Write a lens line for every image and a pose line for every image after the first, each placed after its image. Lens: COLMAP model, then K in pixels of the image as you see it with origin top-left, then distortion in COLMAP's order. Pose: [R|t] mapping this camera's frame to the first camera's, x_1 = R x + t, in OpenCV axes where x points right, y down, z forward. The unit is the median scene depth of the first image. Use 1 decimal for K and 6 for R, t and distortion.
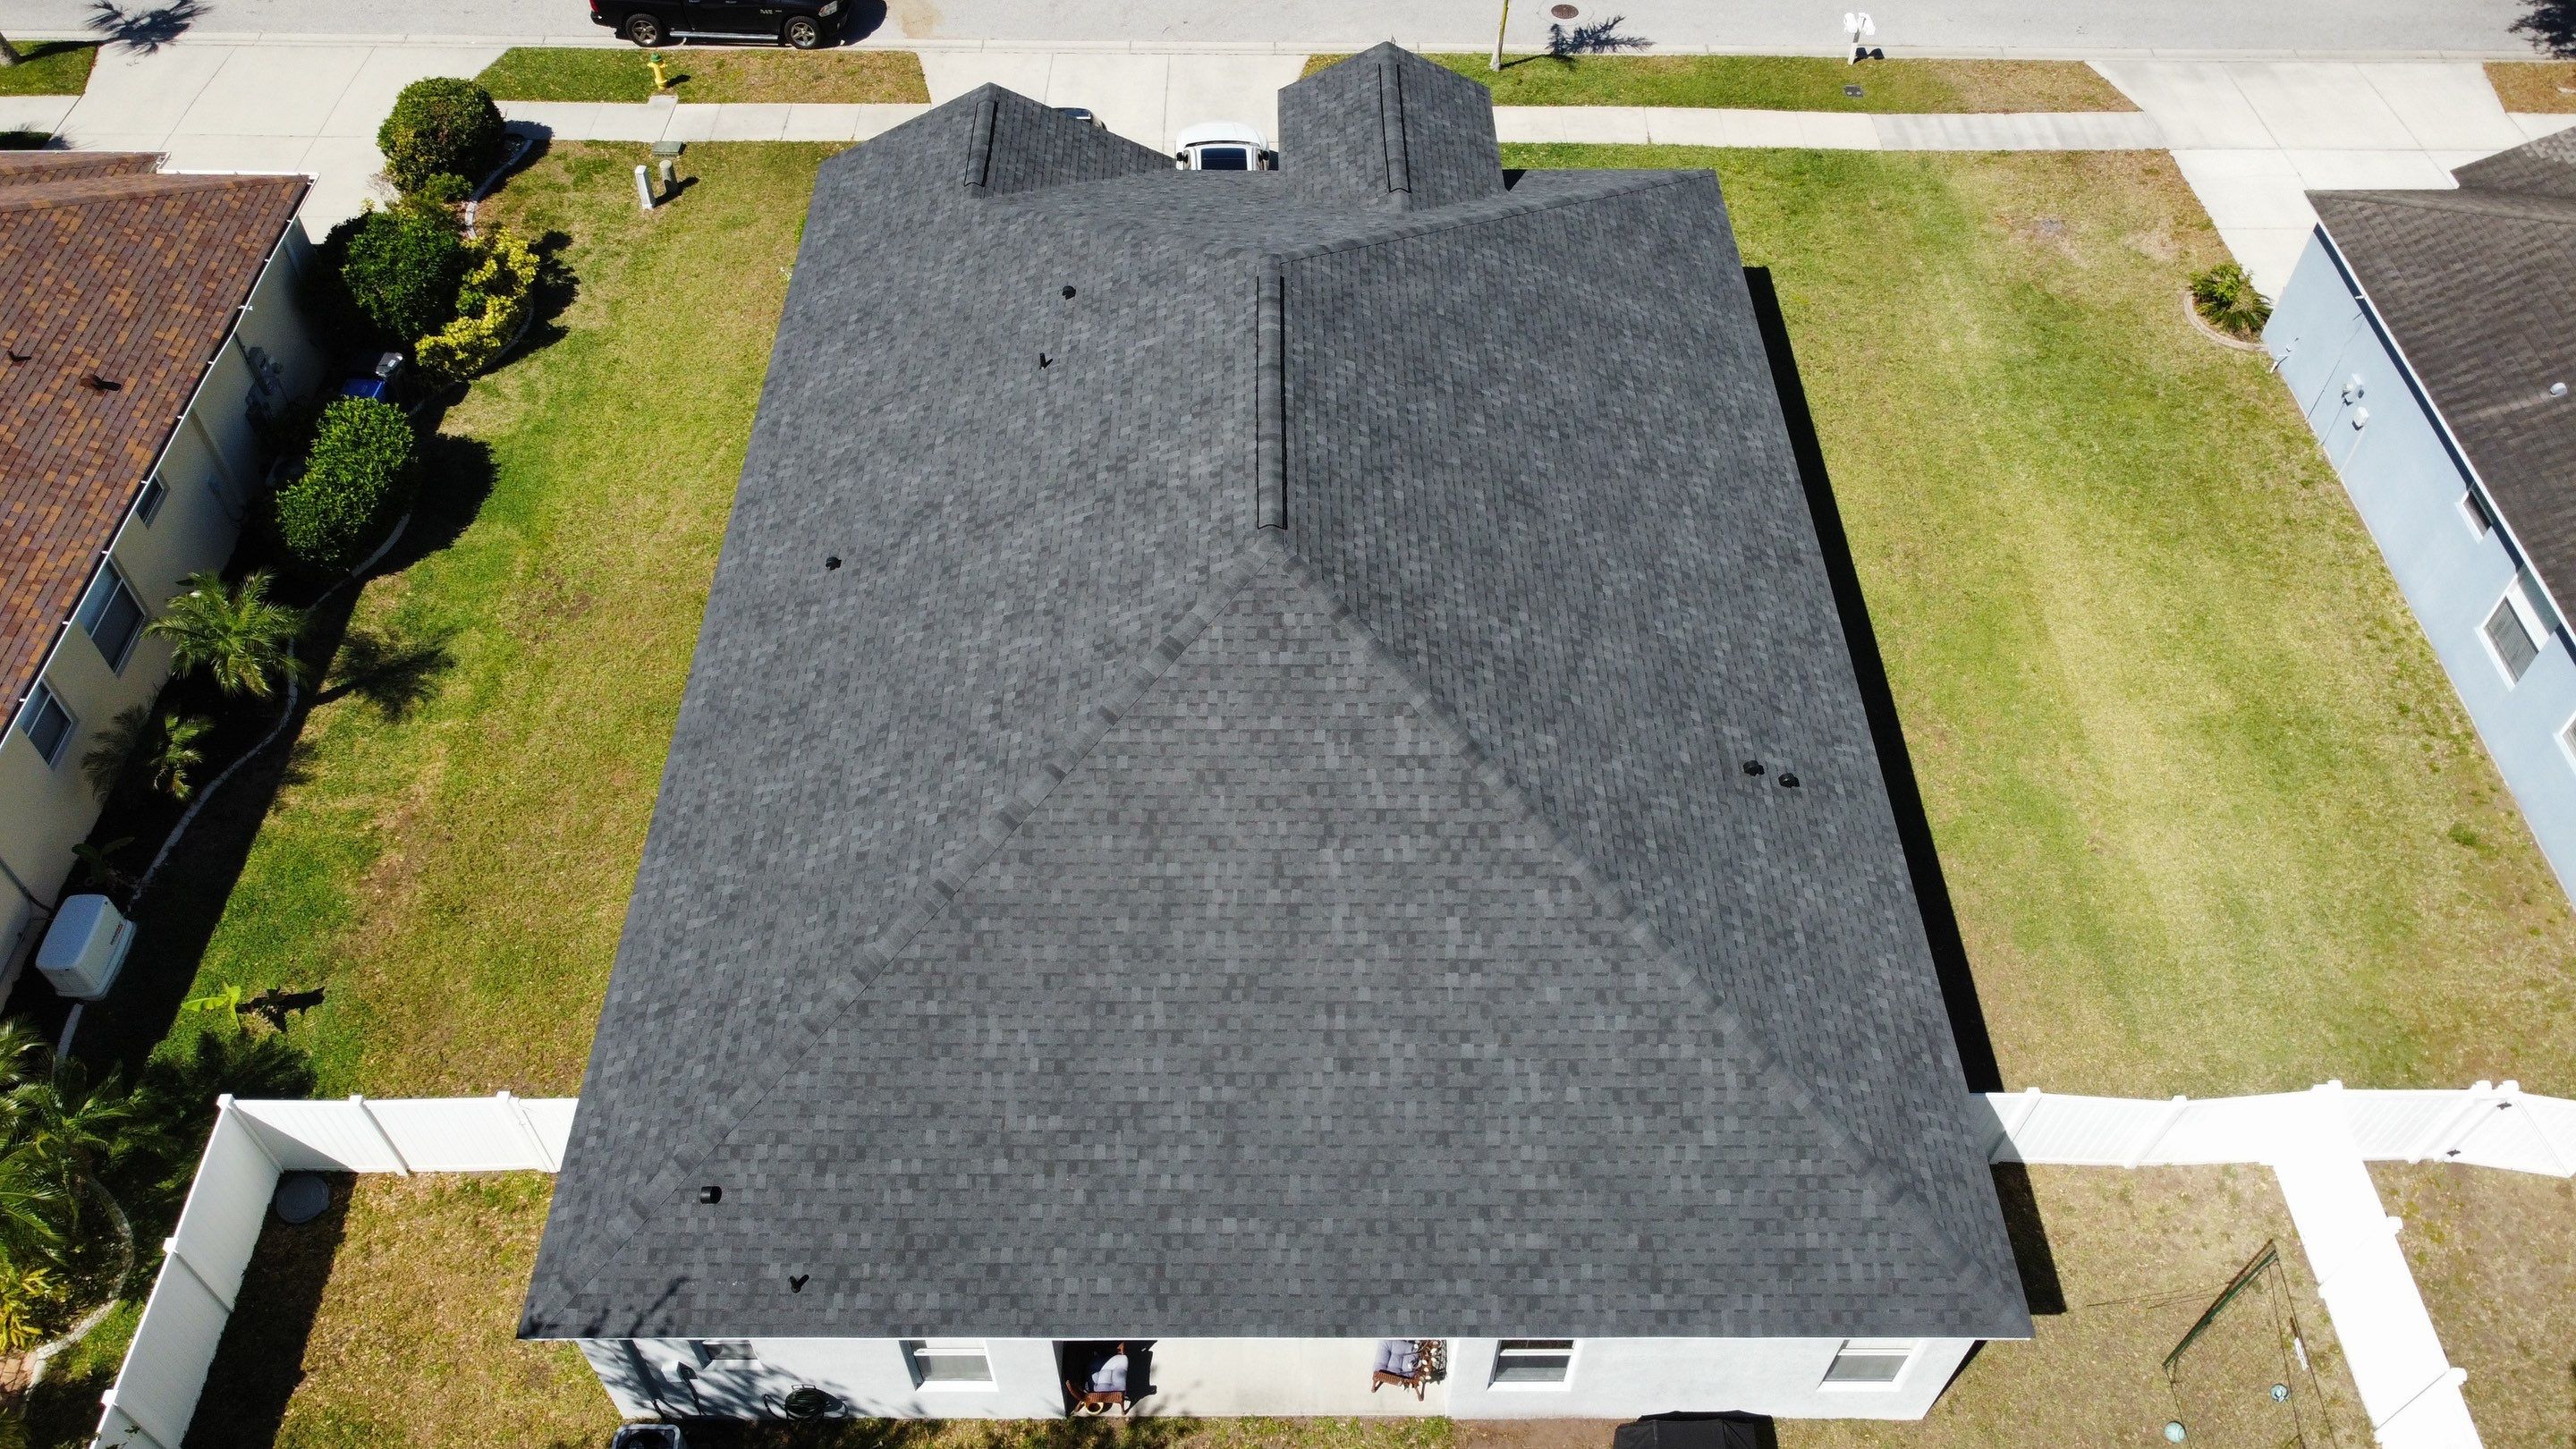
lens RADIAL K [[1926.9, 0, 1247.9], [0, 1926.9, 719.9], [0, 0, 1]] dist [0.004730, 0.001322]
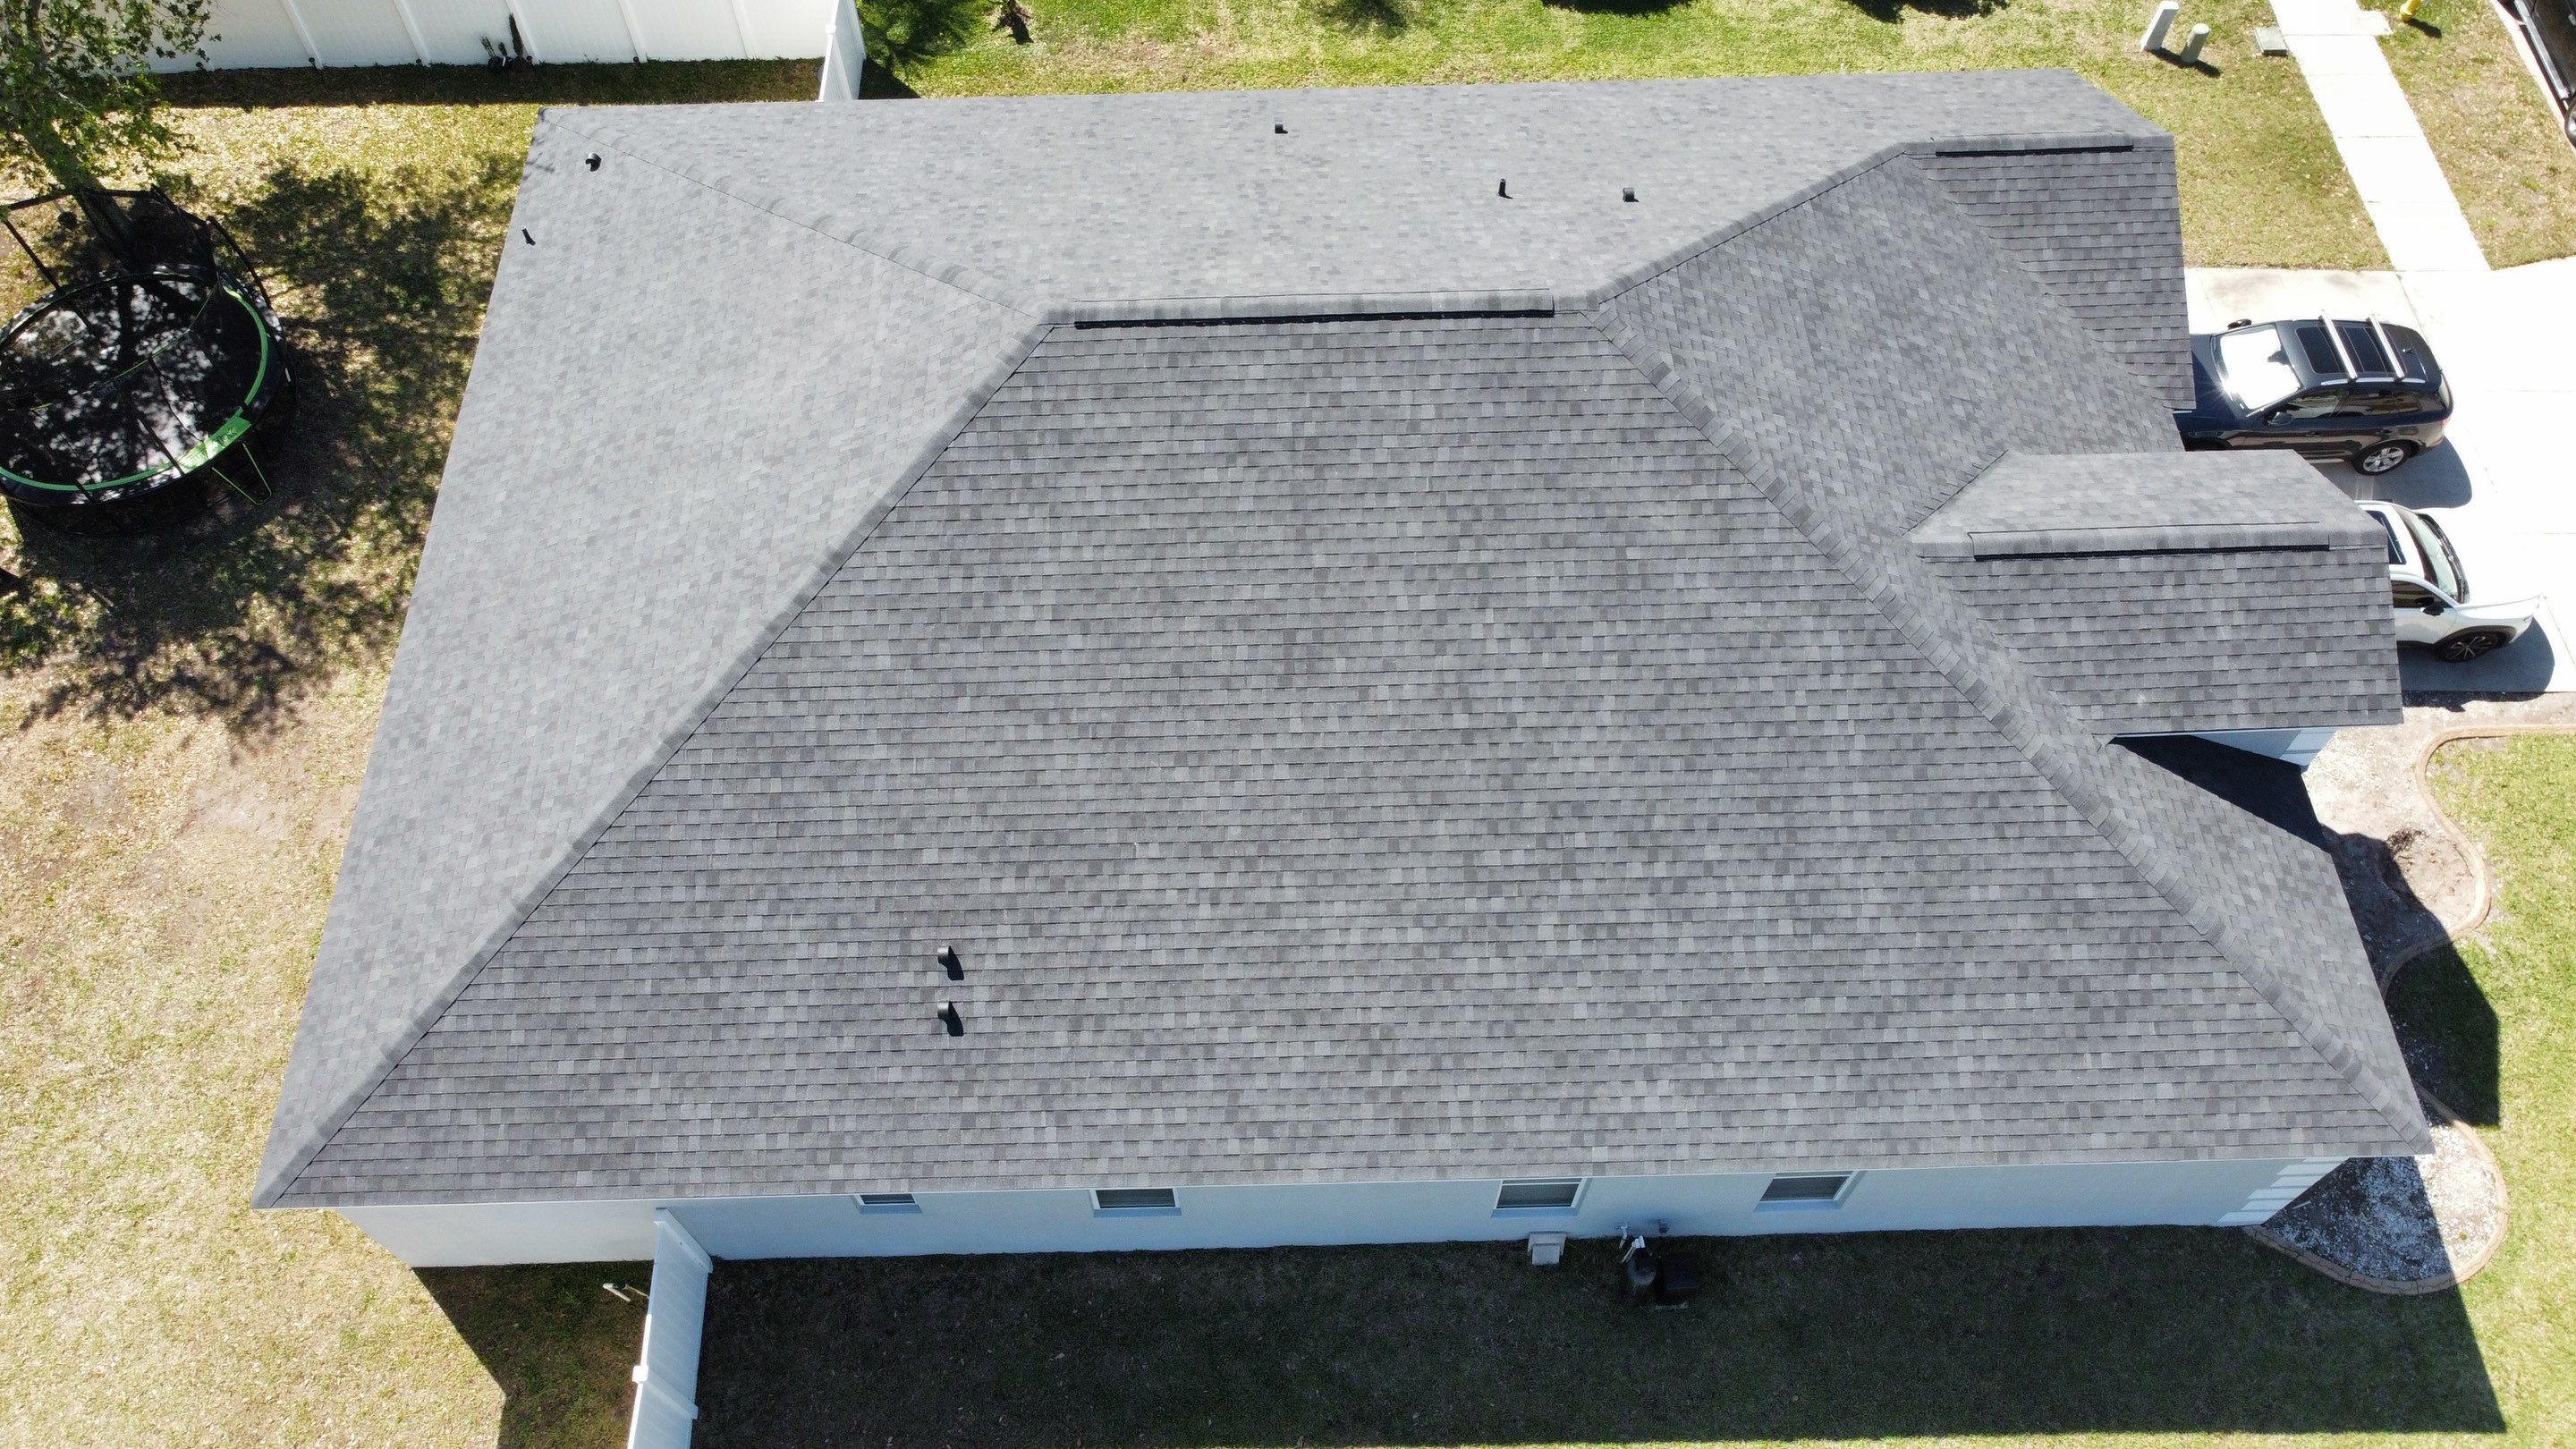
lens RADIAL K [[1940.7, 0, 1253.1], [0, 1940.7, 699.2], [0, 0, 1]] dist [-0.011281, 0.026801]
pose [[0.021631, 0.843204, -0.537158, 0.539121], [-0.748770, 0.369685, 0.550161, -0.489967], [0.662477, 0.390307, 0.639362, 0.470620]]
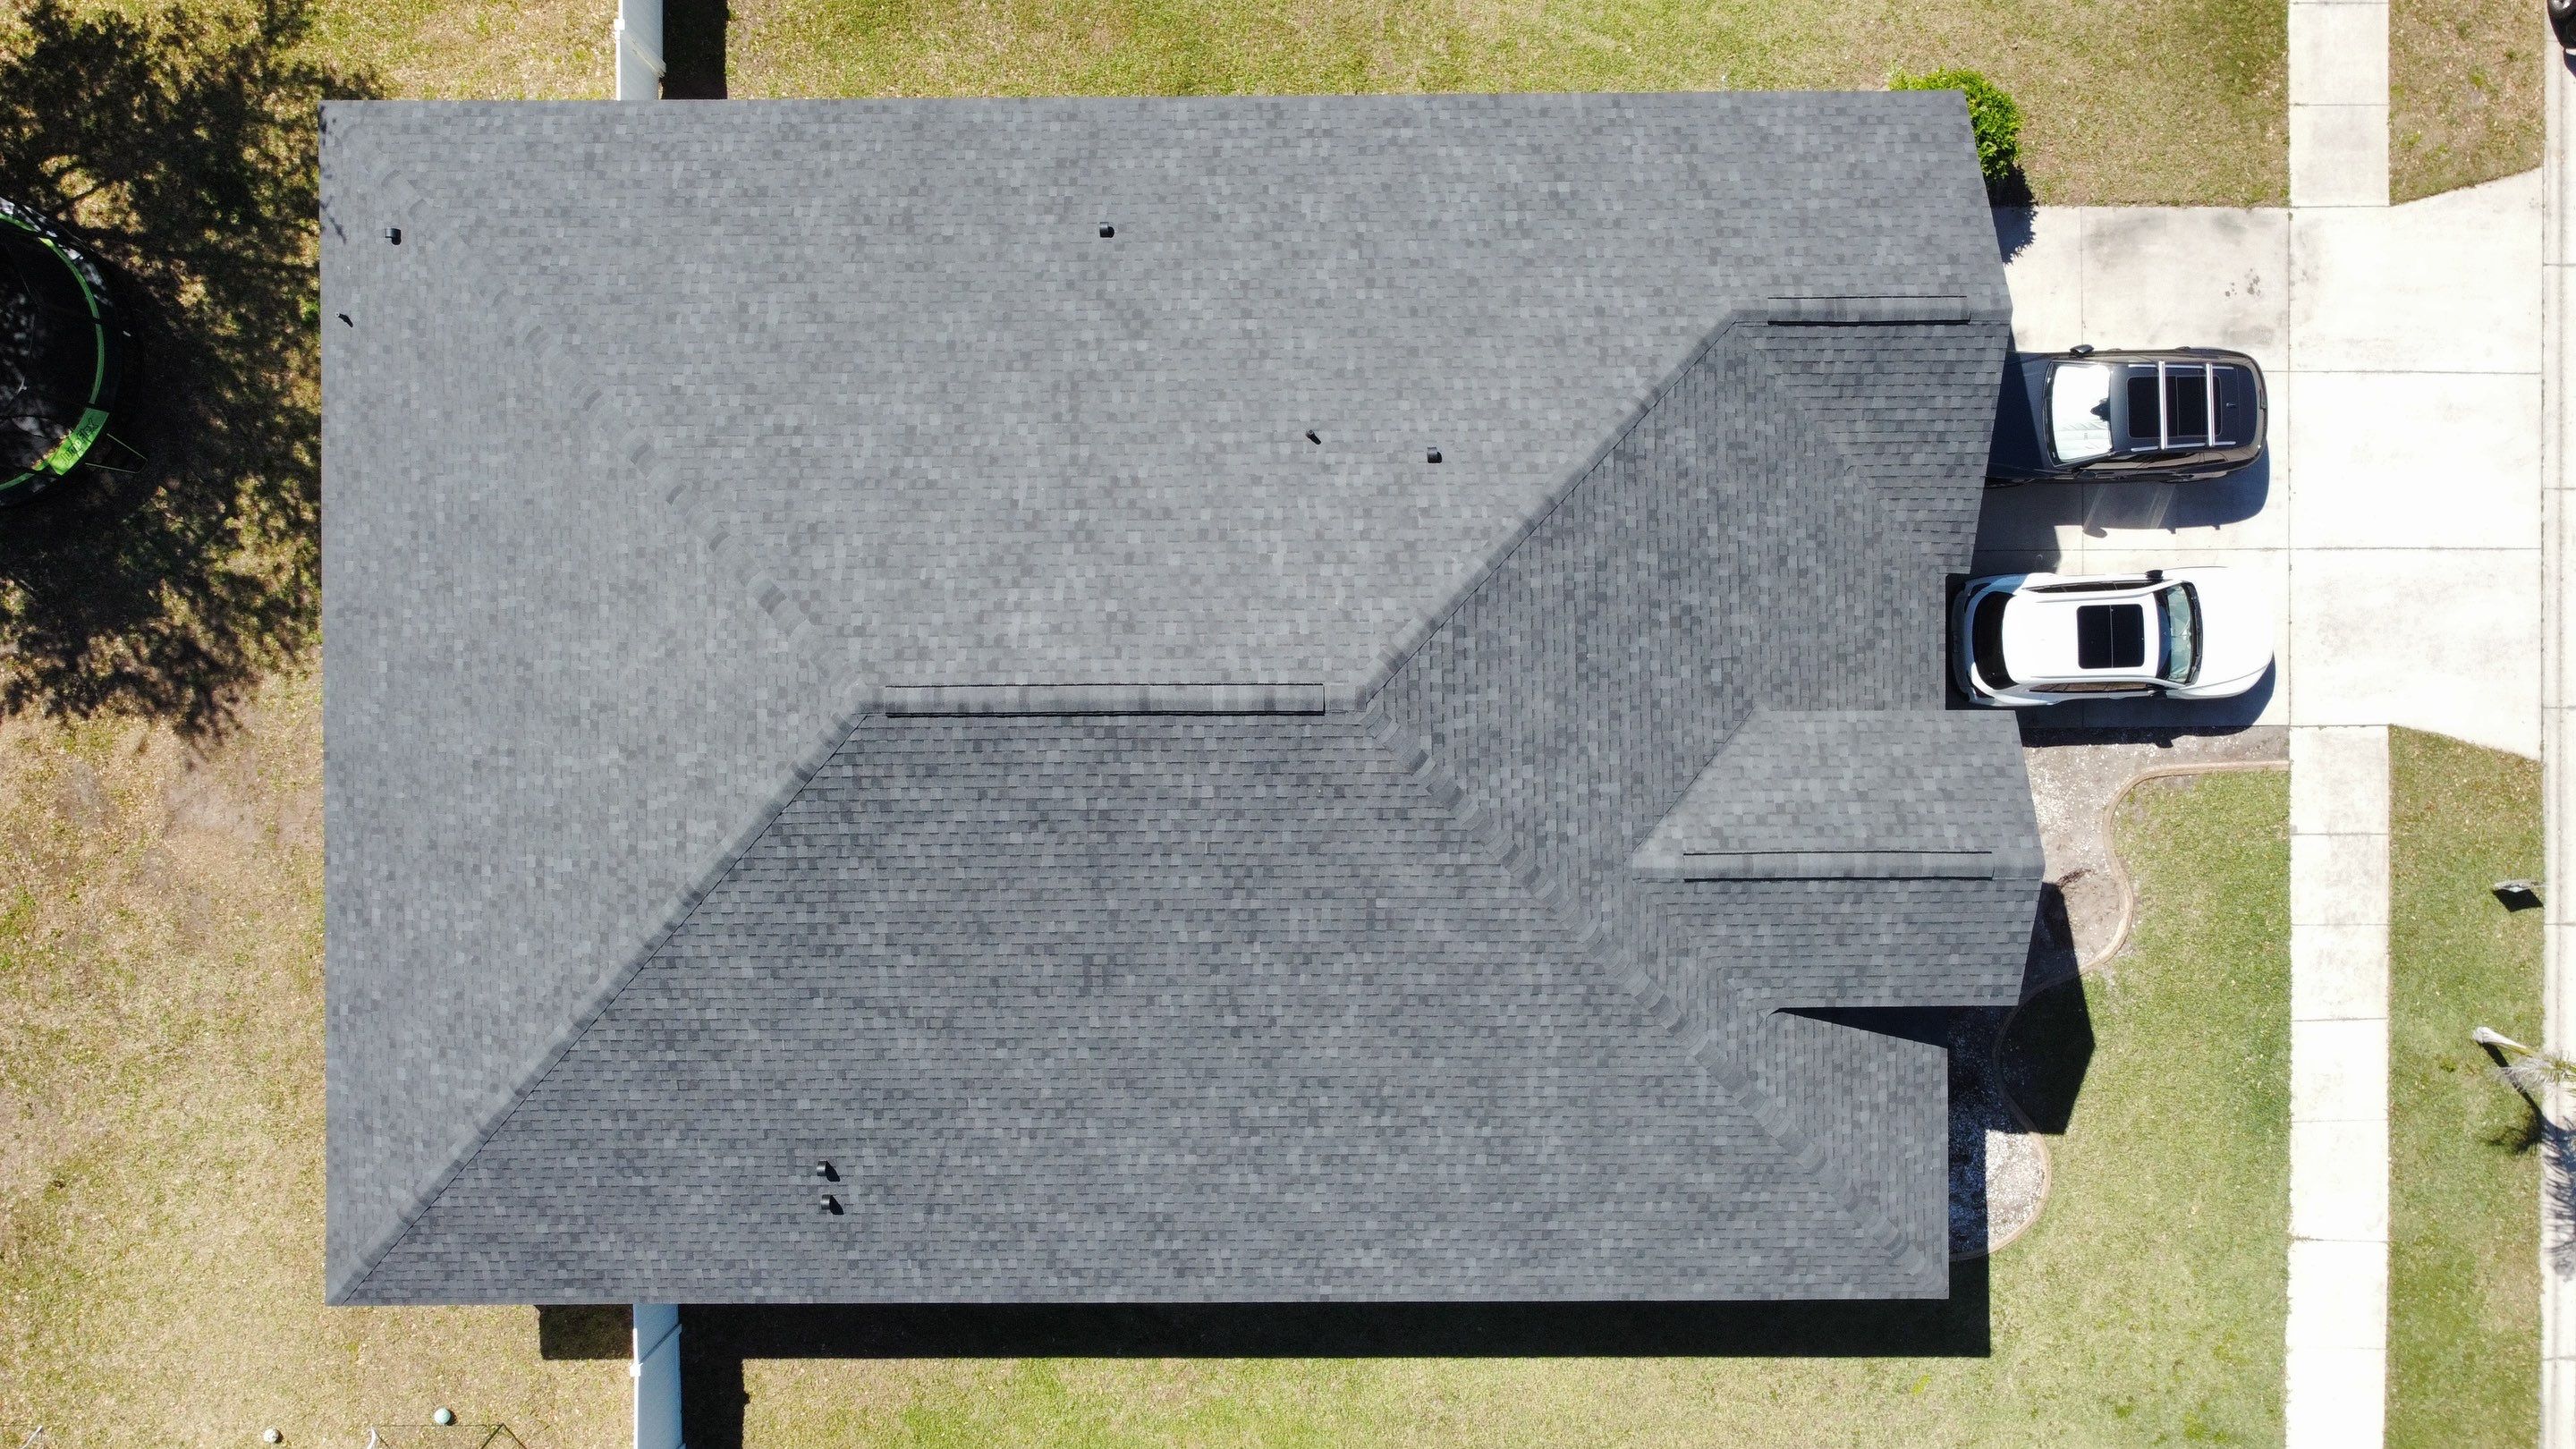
lens RADIAL K [[1945.9, 0, 1252.6], [0, 1945.9, 706.4], [0, 0, 1]] dist [0.003977, -0.005519]
pose [[0.007375, 0.999955, 0.005921, 0.009111], [-0.754499, 0.001679, 0.656299, -0.733765], [0.656260, -0.009308, 0.754477, 0.330682]]
